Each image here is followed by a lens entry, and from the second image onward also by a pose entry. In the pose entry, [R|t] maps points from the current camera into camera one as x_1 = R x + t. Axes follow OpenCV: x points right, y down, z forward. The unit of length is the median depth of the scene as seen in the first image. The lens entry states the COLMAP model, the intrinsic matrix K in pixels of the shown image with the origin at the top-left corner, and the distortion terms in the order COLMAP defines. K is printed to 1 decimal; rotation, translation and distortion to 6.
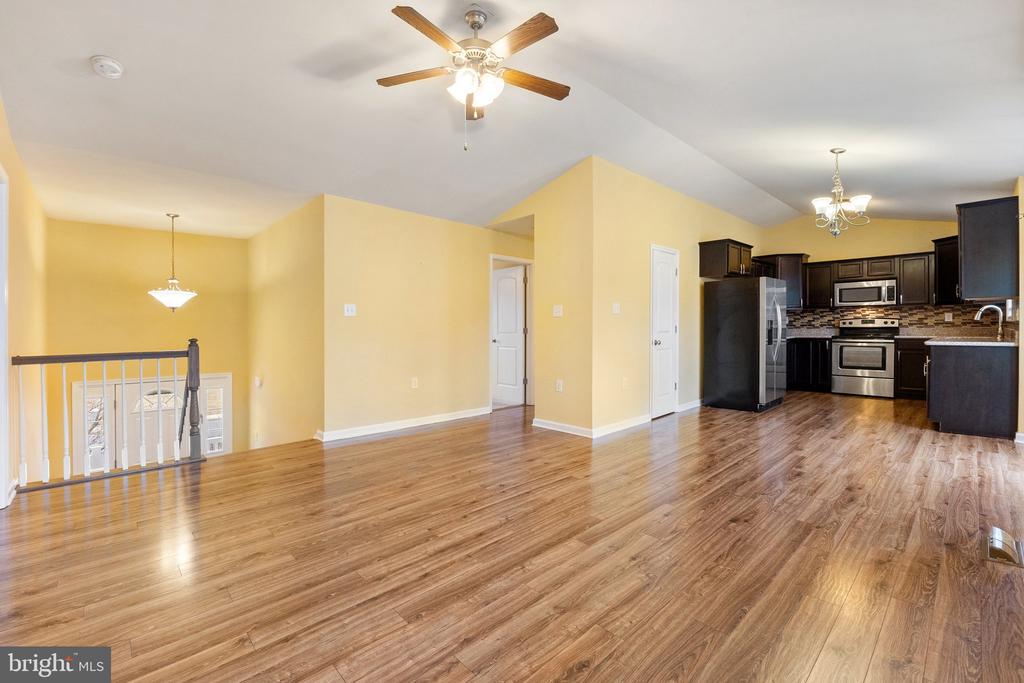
lens RADIAL K [[460.7, 0, 512.6], [0, 460.7, 338.0], [0, 0, 1]] dist [0.001856, -0.000145]
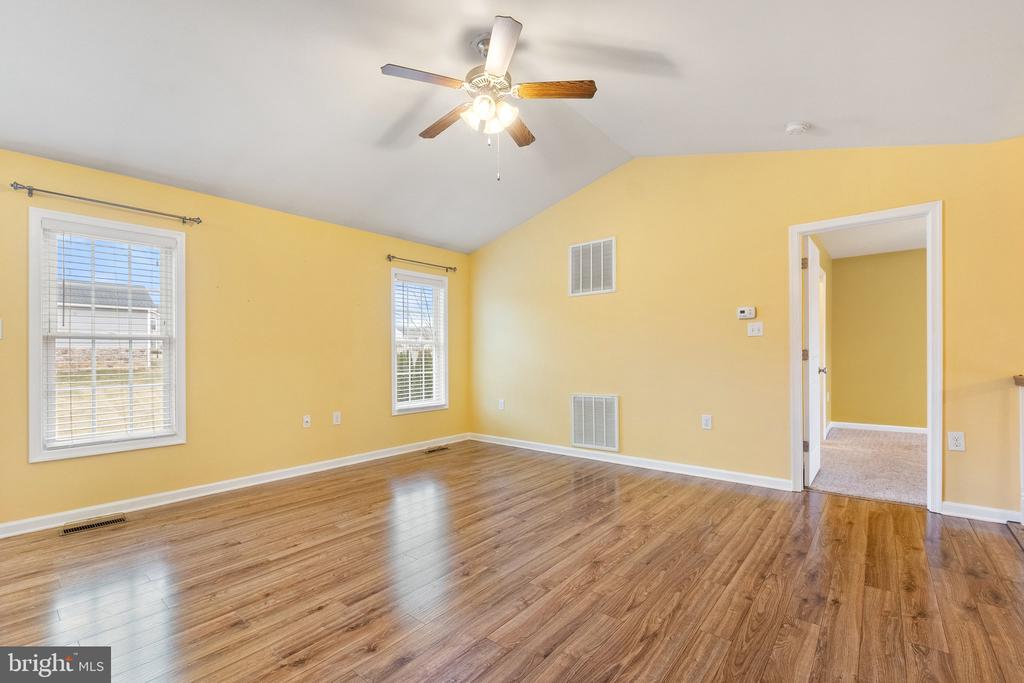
lens RADIAL K [[460.7, 0, 511.6], [0, 460.7, 346.8], [0, 0, 1]] dist [0.001856, -0.000145]
pose [[-0.993798, 0.025224, -0.108299, -0.029663], [0.024782, 0.999678, 0.005431, -0.035243], [0.108401, 0.002713, -0.994104, 2.029377]]
